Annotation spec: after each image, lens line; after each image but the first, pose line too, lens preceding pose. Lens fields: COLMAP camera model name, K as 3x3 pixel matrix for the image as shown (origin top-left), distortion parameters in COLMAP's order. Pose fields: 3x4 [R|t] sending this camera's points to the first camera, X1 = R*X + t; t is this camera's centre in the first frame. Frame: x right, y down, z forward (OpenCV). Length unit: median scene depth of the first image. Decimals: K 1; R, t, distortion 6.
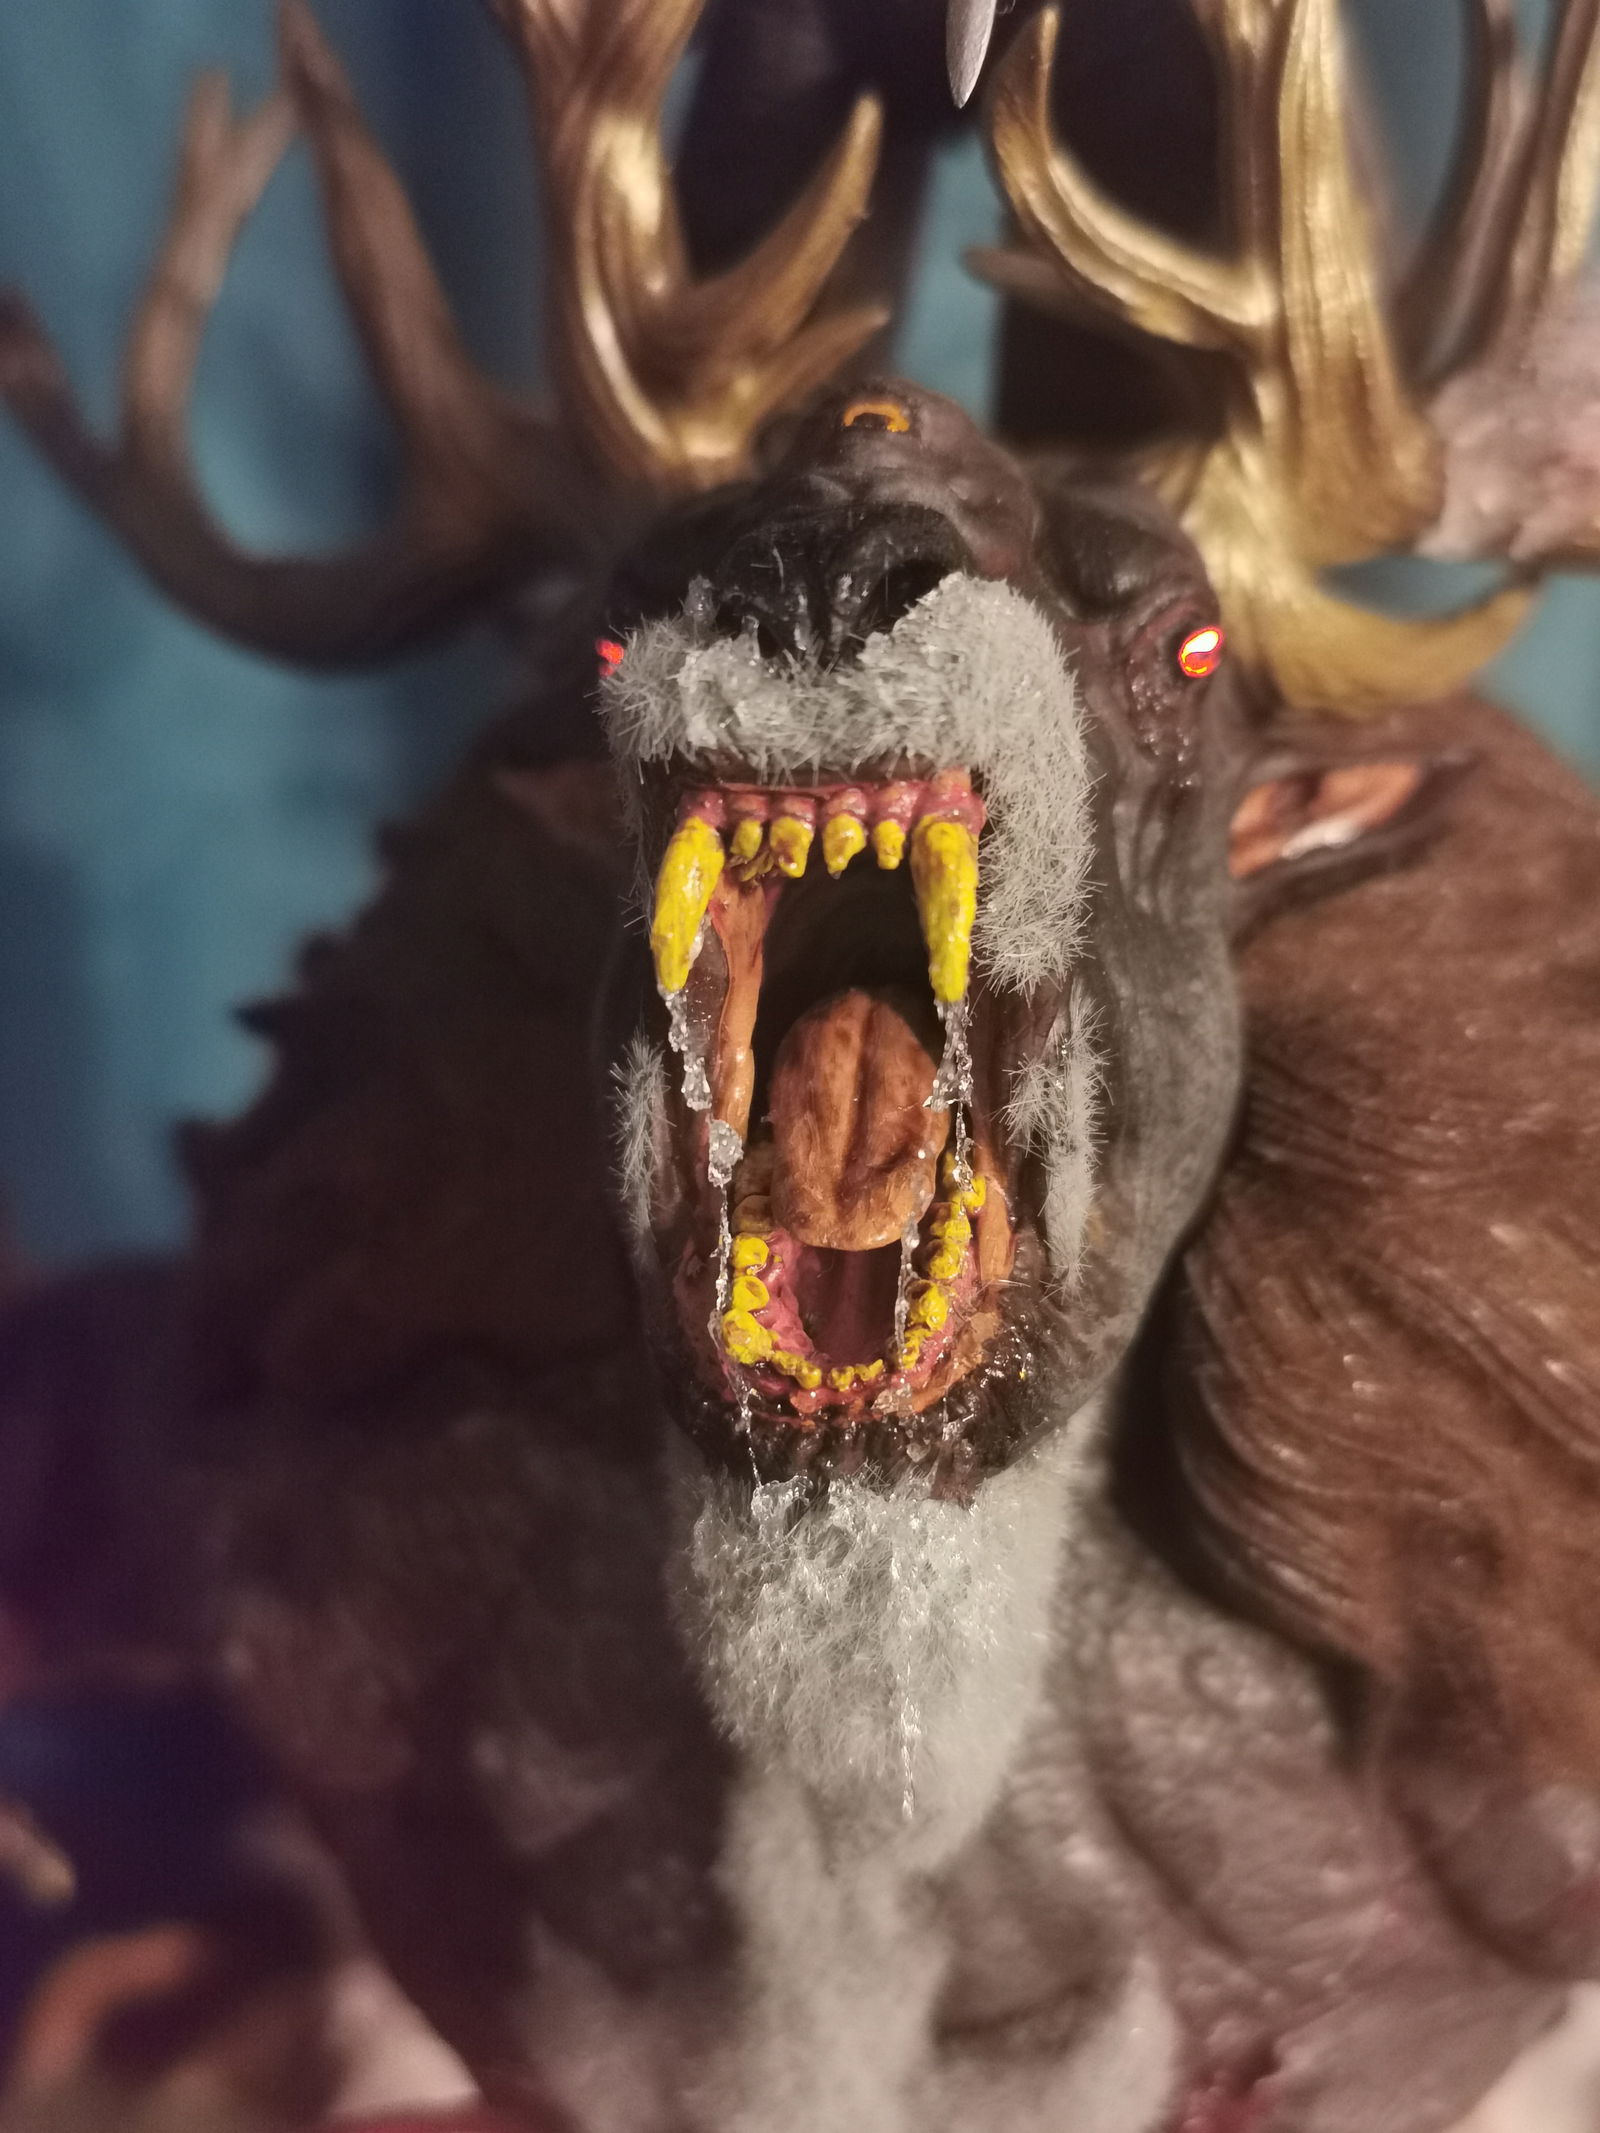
lens RADIAL K [[2063.7, 0, 798.8], [0, 2063.7, 1102.3], [0, 0, 1]] dist [0.013557, 0.004428]
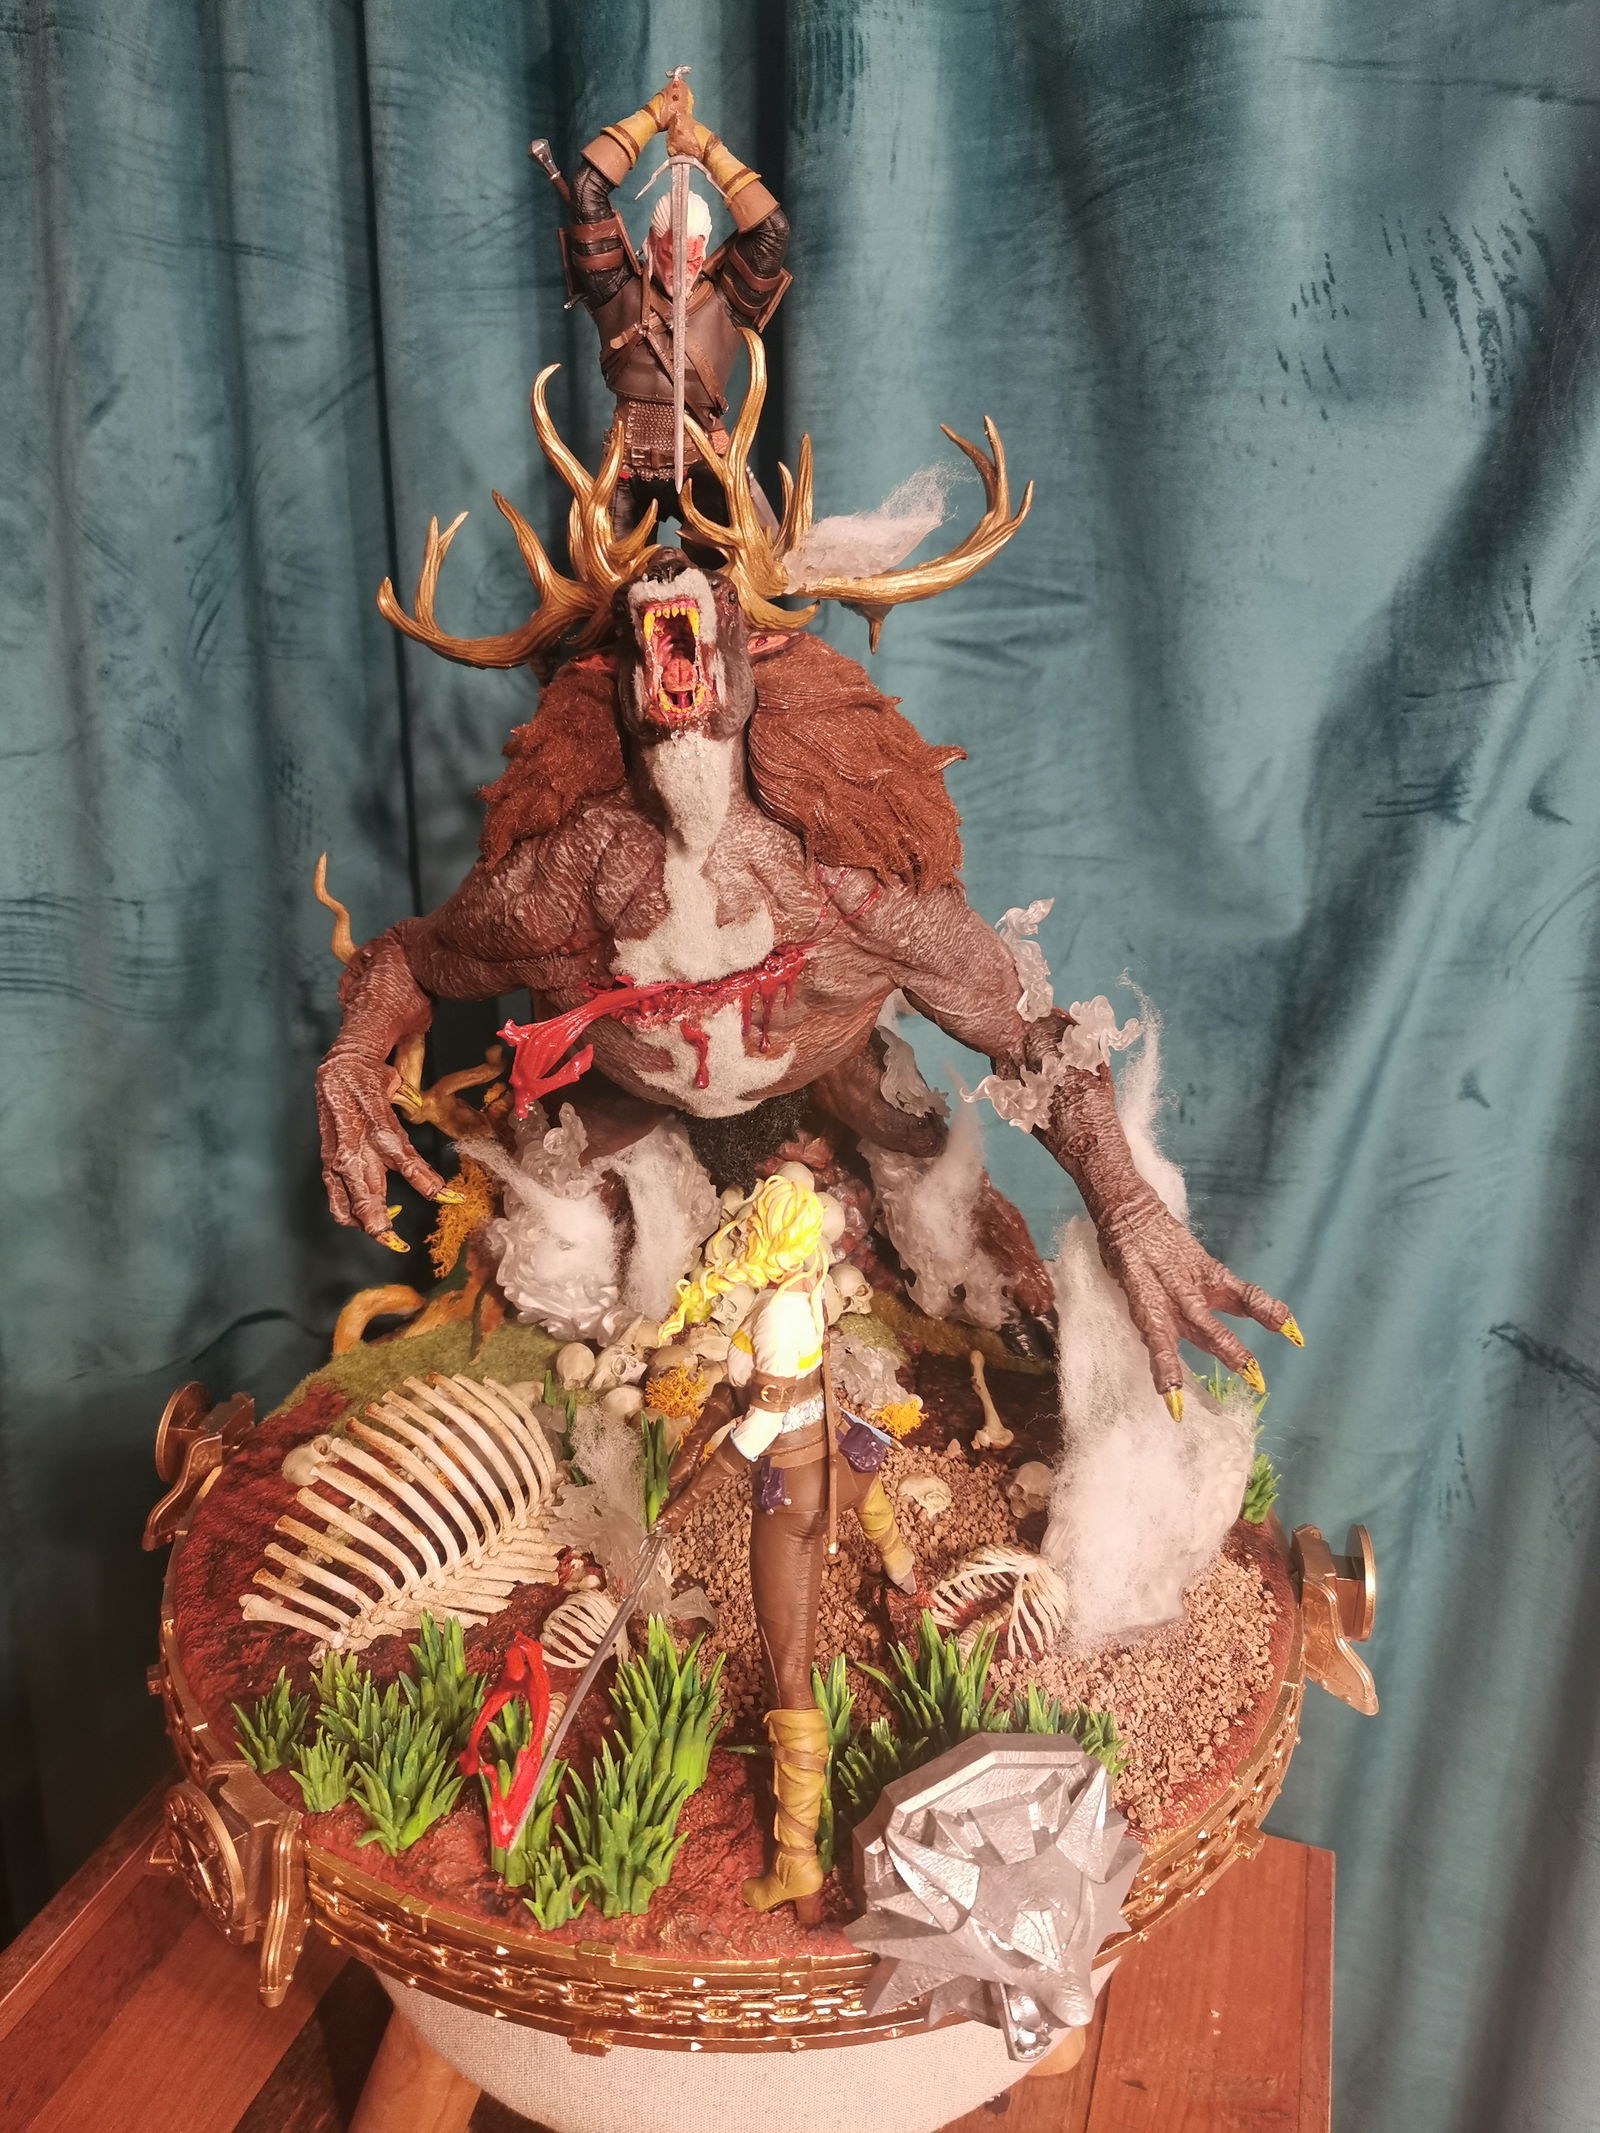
lens RADIAL K [[1674.7, 0, 801.2], [0, 1674.7, 1053.5], [0, 0, 1]] dist [0.081875, -0.156409]
pose [[0.977867, -0.097231, 0.185264, -0.565052], [0.129378, 0.976880, -0.170197, 1.740357], [-0.164432, 0.190399, 0.967838, -3.061458]]
